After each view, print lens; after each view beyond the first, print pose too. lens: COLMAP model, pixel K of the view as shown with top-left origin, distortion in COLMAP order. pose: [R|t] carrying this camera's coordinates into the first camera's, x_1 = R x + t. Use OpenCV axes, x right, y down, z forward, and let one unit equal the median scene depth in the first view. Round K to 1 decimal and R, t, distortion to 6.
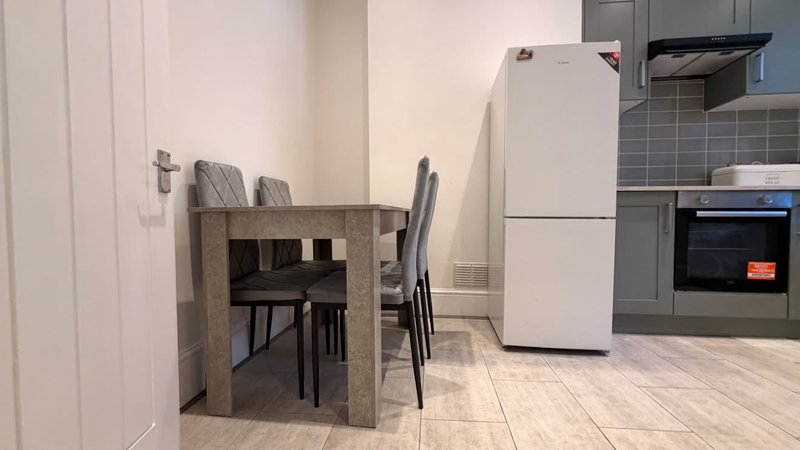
lens RADIAL K [[319.1, 0, 398.4], [0, 319.1, 226.3], [0, 0, 1]] dist [0.001046, -0.000054]
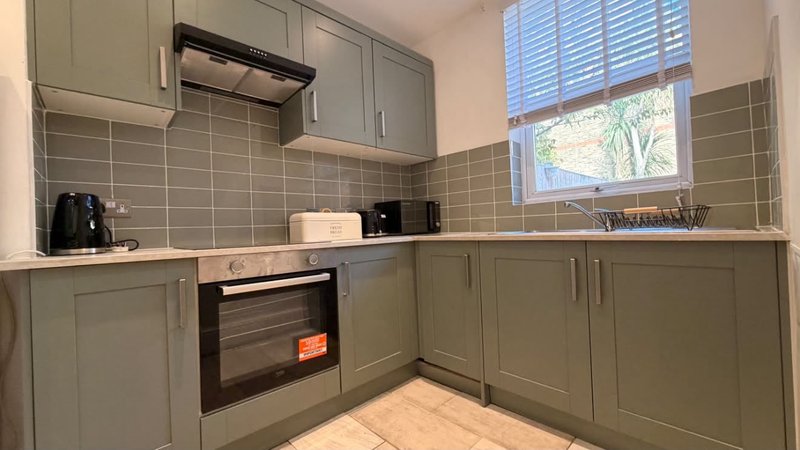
lens RADIAL K [[319.1, 0, 398.4], [0, 319.1, 226.3], [0, 0, 1]] dist [0.001046, -0.000054]
pose [[0.658460, -0.011820, 0.752523, 0.646093], [0.054418, 0.998007, -0.031940, -0.126877], [-0.750646, 0.061982, 0.657791, 0.269608]]
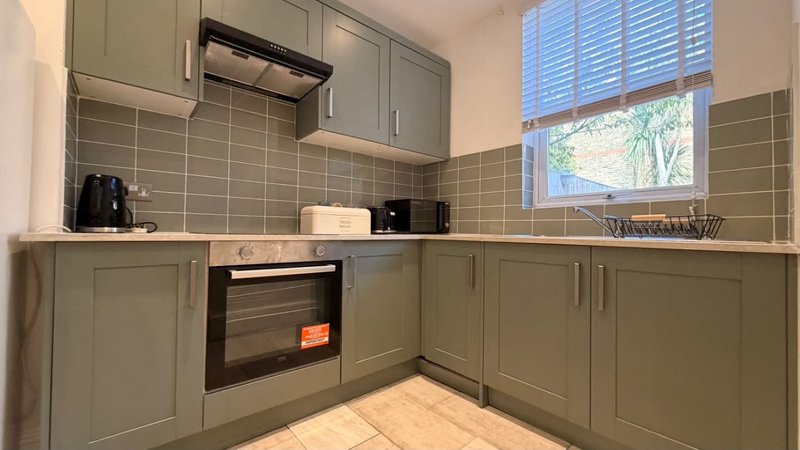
lens RADIAL K [[319.1, 0, 398.4], [0, 319.1, 226.3], [0, 0, 1]] dist [0.001046, -0.000054]
pose [[0.690165, 0.027369, 0.723134, 0.650186], [0.001091, 0.999244, -0.038860, -0.111882], [-0.723651, 0.027609, 0.689614, 0.248055]]
